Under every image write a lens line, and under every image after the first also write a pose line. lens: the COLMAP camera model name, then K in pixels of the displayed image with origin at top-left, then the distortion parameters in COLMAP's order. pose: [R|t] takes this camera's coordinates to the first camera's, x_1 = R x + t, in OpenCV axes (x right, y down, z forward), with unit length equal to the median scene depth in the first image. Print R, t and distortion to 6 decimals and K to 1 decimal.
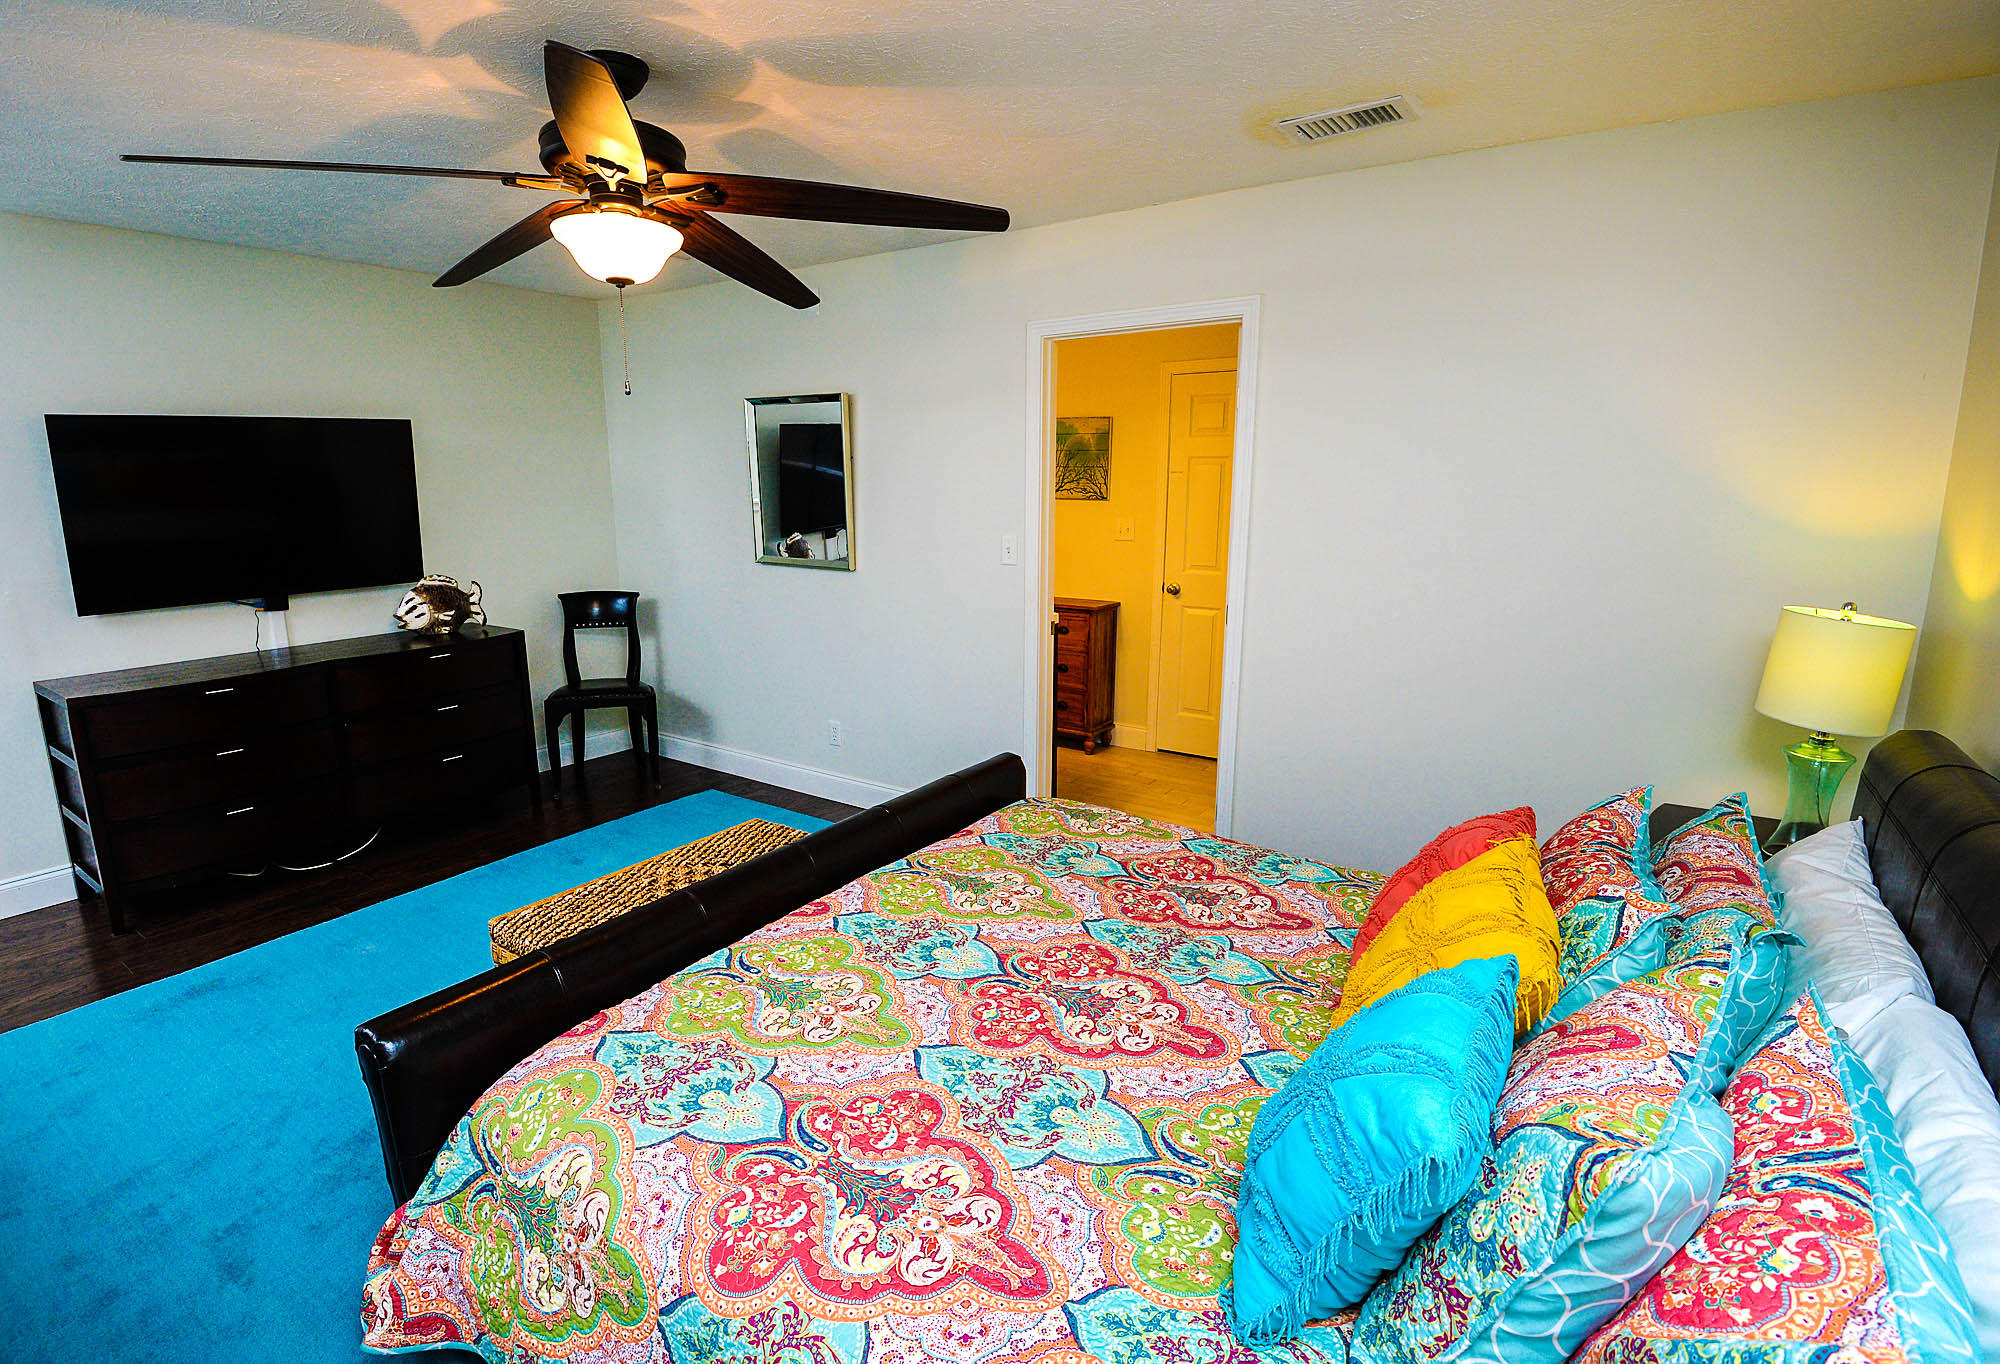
lens RADIAL K [[997.7, 0, 1000.0], [0, 997.7, 682.0], [0, 0, 1]] dist [-0.000569, -0.000088]
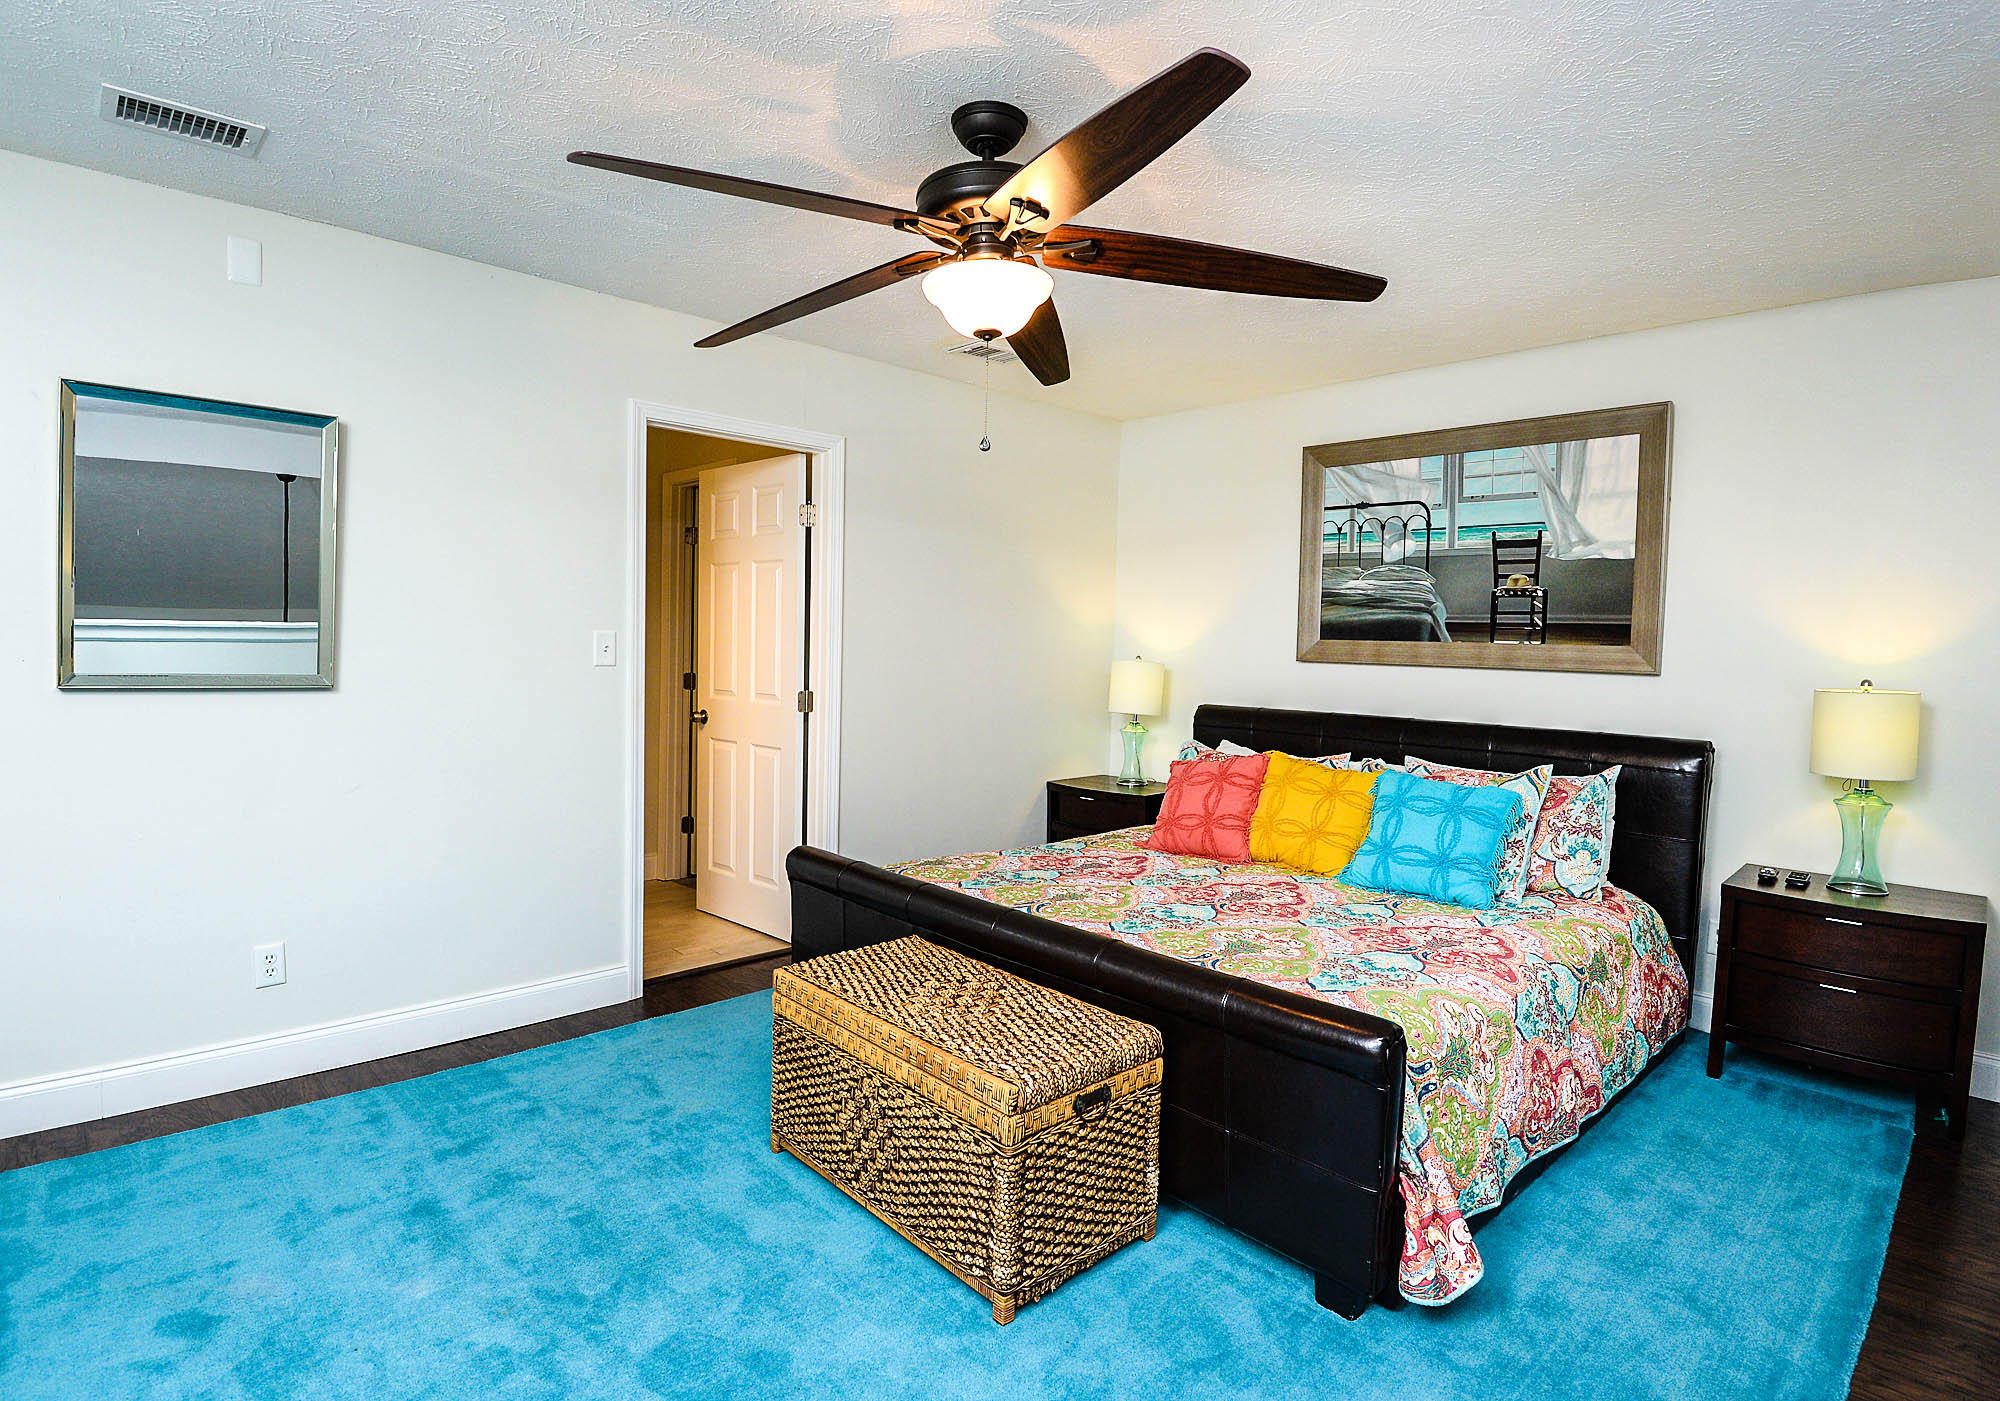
lens RADIAL K [[991.1, 0, 1000.0], [0, 991.1, 700.5], [0, 0, 1]] dist [-0.000553, -0.000041]
pose [[0.208812, -0.062576, 0.975952, -1.918709], [0.183015, 0.982821, 0.023859, -0.120013], [-0.960678, 0.173632, 0.216677, 1.210118]]
